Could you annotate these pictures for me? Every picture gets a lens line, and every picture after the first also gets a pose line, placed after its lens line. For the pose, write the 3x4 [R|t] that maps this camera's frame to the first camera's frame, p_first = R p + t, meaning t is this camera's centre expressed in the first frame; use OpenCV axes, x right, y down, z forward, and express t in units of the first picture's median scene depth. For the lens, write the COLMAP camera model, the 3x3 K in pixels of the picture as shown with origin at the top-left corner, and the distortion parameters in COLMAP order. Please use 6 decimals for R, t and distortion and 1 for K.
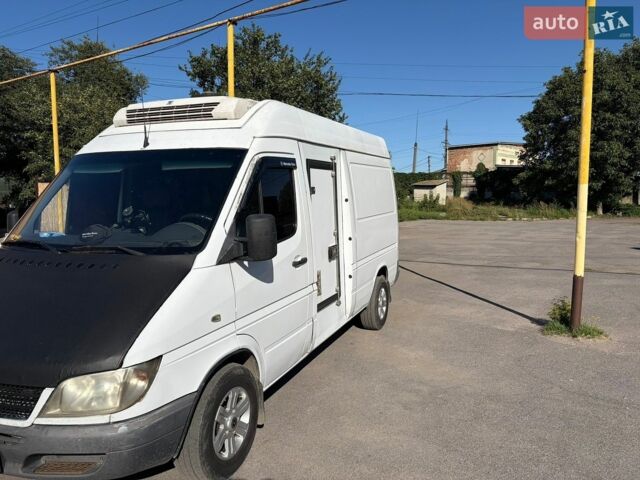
lens RADIAL K [[477.5, 0, 324.0], [0, 477.5, 239.6], [0, 0, 1]] dist [0.057126, -0.073760]
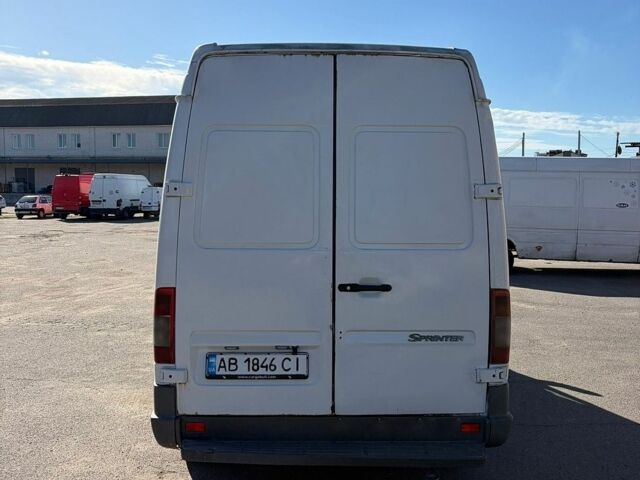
lens RADIAL K [[637.8, 0, 309.5], [0, 637.8, 239.7], [0, 0, 1]] dist [0.145176, -0.467650]
pose [[-0.911620, 0.029096, -0.410003, 0.494569], [-0.042361, 0.985529, 0.164126, -0.270765], [0.408845, 0.166989, -0.897196, 2.657103]]
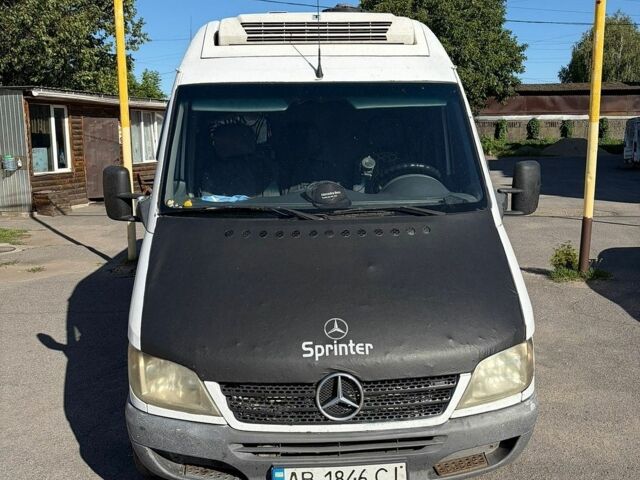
lens RADIAL K [[637.8, 0, 309.5], [0, 637.8, 239.7], [0, 0, 1]] dist [0.145176, -0.467650]
pose [[0.915658, -0.071783, 0.395497, -0.724808], [0.042775, 0.995739, 0.081696, -0.017428], [-0.399676, -0.057888, 0.914827, 0.051341]]
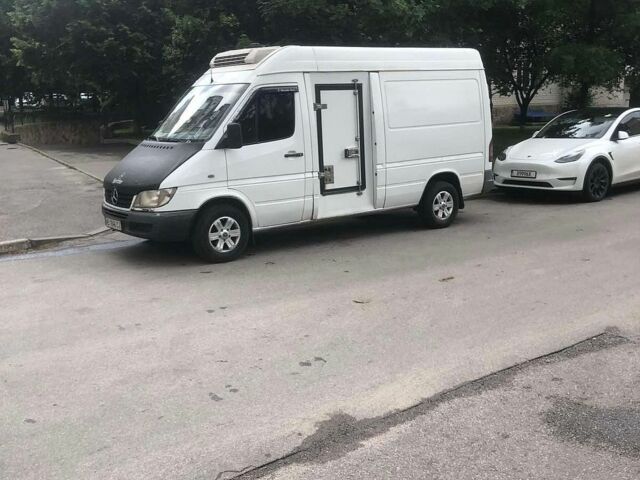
lens RADIAL K [[637.8, 0, 309.5], [0, 637.8, 239.7], [0, 0, 1]] dist [0.145176, -0.467650]
pose [[0.839092, 0.098067, -0.535077, 1.081506], [-0.036380, 0.991530, 0.124675, 0.057003], [0.542772, -0.085148, 0.835553, -0.696704]]
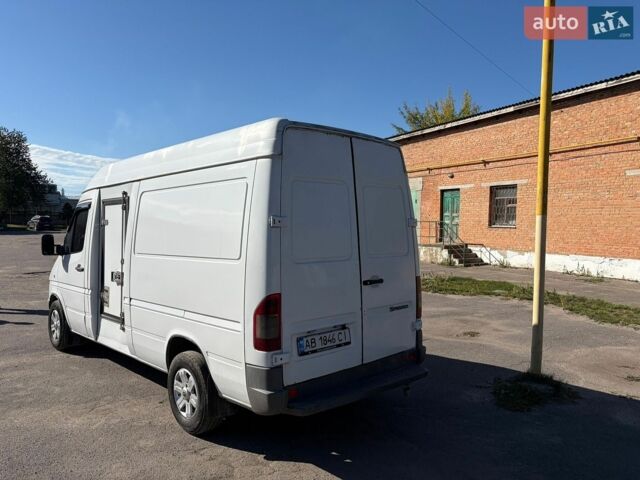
lens RADIAL K [[477.5, 0, 324.0], [0, 477.5, 239.6], [0, 0, 1]] dist [0.057126, -0.073760]
pose [[-0.393539, 0.033724, -0.918689, 1.039469], [-0.095696, 0.992395, 0.077423, -0.234564], [0.914314, 0.118384, -0.387319, 2.251277]]
